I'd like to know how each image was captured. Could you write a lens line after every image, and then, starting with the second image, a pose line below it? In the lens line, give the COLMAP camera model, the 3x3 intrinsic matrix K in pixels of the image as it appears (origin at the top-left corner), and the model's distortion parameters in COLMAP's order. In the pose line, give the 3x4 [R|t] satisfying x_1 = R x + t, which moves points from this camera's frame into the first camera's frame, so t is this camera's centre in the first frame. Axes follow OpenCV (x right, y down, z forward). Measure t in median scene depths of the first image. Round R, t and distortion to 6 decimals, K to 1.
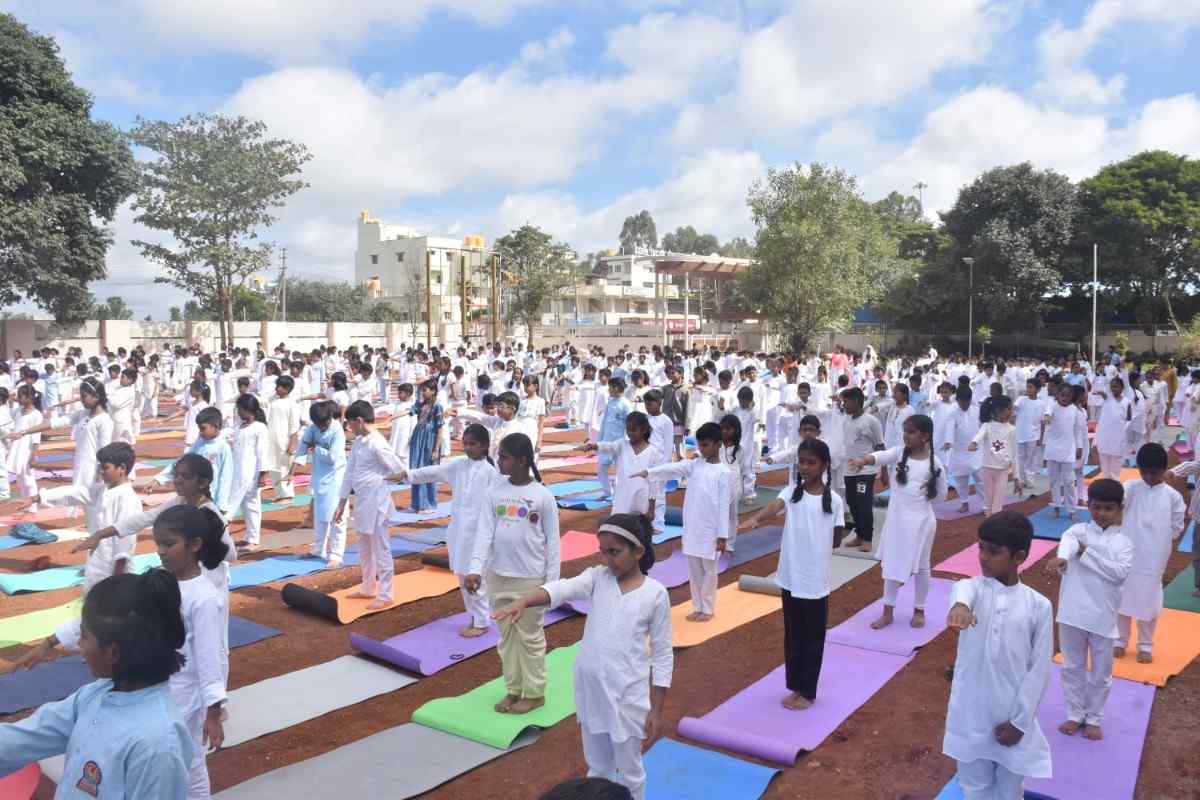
lens RADIAL K [[934.3, 0, 602.8], [0, 934.3, 399.7], [0, 0, 1]] dist [-0.154620, 0.092852]
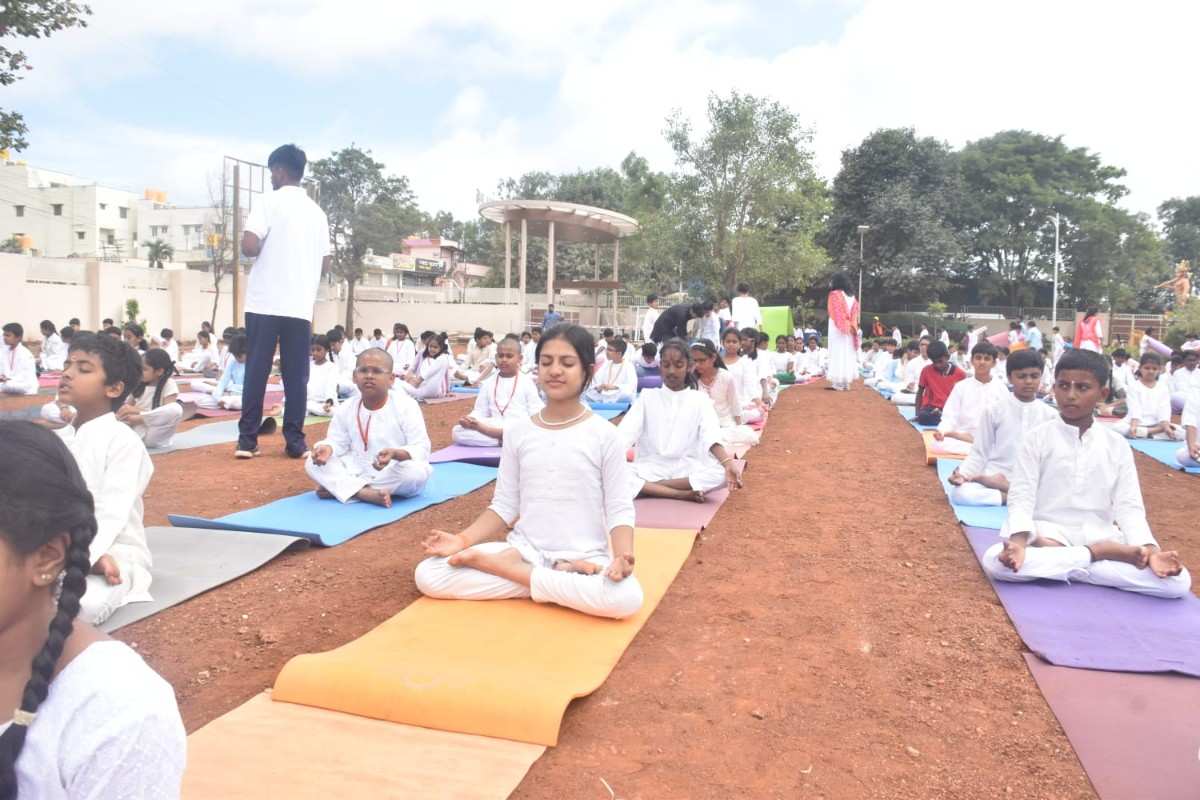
lens RADIAL K [[934.3, 0, 602.7], [0, 934.3, 394.6], [0, 0, 1]] dist [-0.154620, 0.092852]
pose [[0.927054, -0.004049, 0.374905, -0.179888], [0.000890, 0.999963, 0.008597, 0.001440], [-0.374926, -0.007636, 0.927023, 0.270479]]
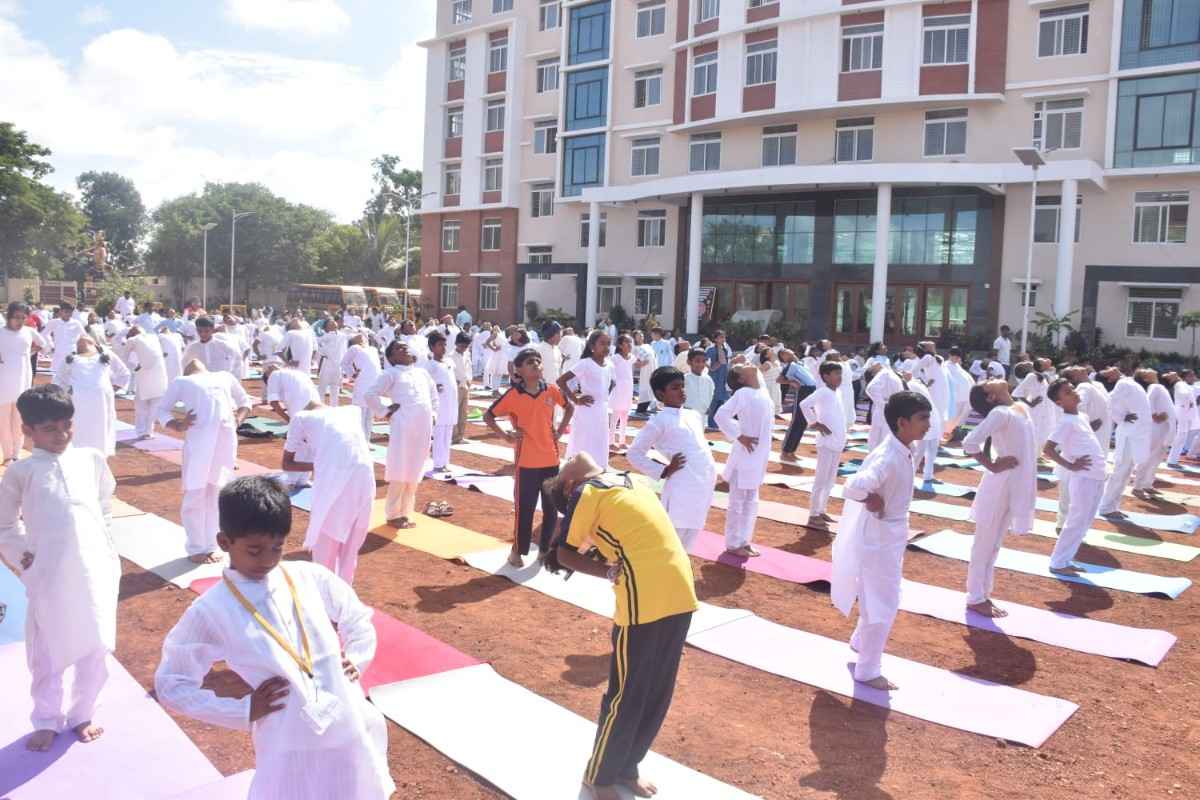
lens RADIAL K [[934.3, 0, 602.9], [0, 934.3, 397.4], [0, 0, 1]] dist [-0.154620, 0.092852]
pose [[0.098385, -0.080590, 0.991880, -0.307146], [0.024286, 0.996613, 0.078566, -0.005767], [-0.994852, 0.016360, 0.100009, 0.190958]]
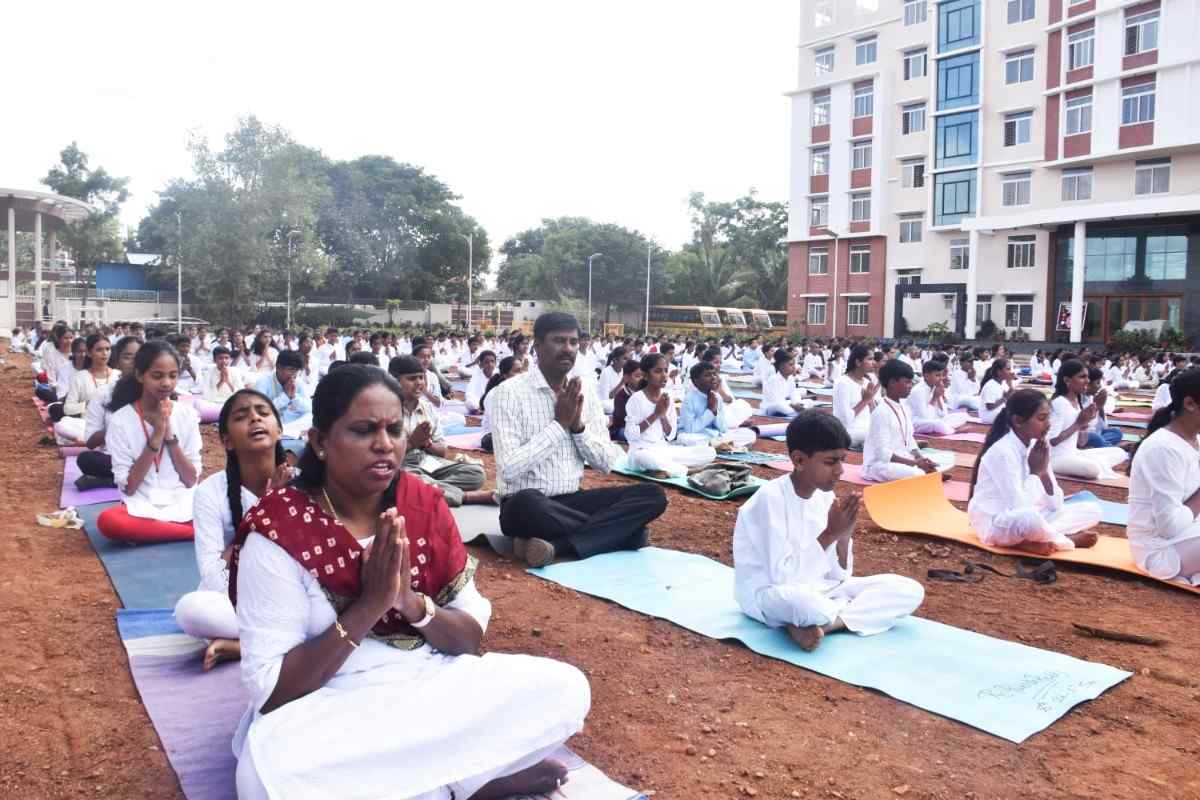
lens RADIAL K [[934.3, 0, 598.7], [0, 934.3, 402.8], [0, 0, 1]] dist [-0.154620, 0.092852]
pose [[0.334993, -0.062681, 0.940133, -0.494941], [0.038204, 0.997868, 0.052917, -0.001289], [-0.941446, 0.018189, 0.336674, 0.332778]]
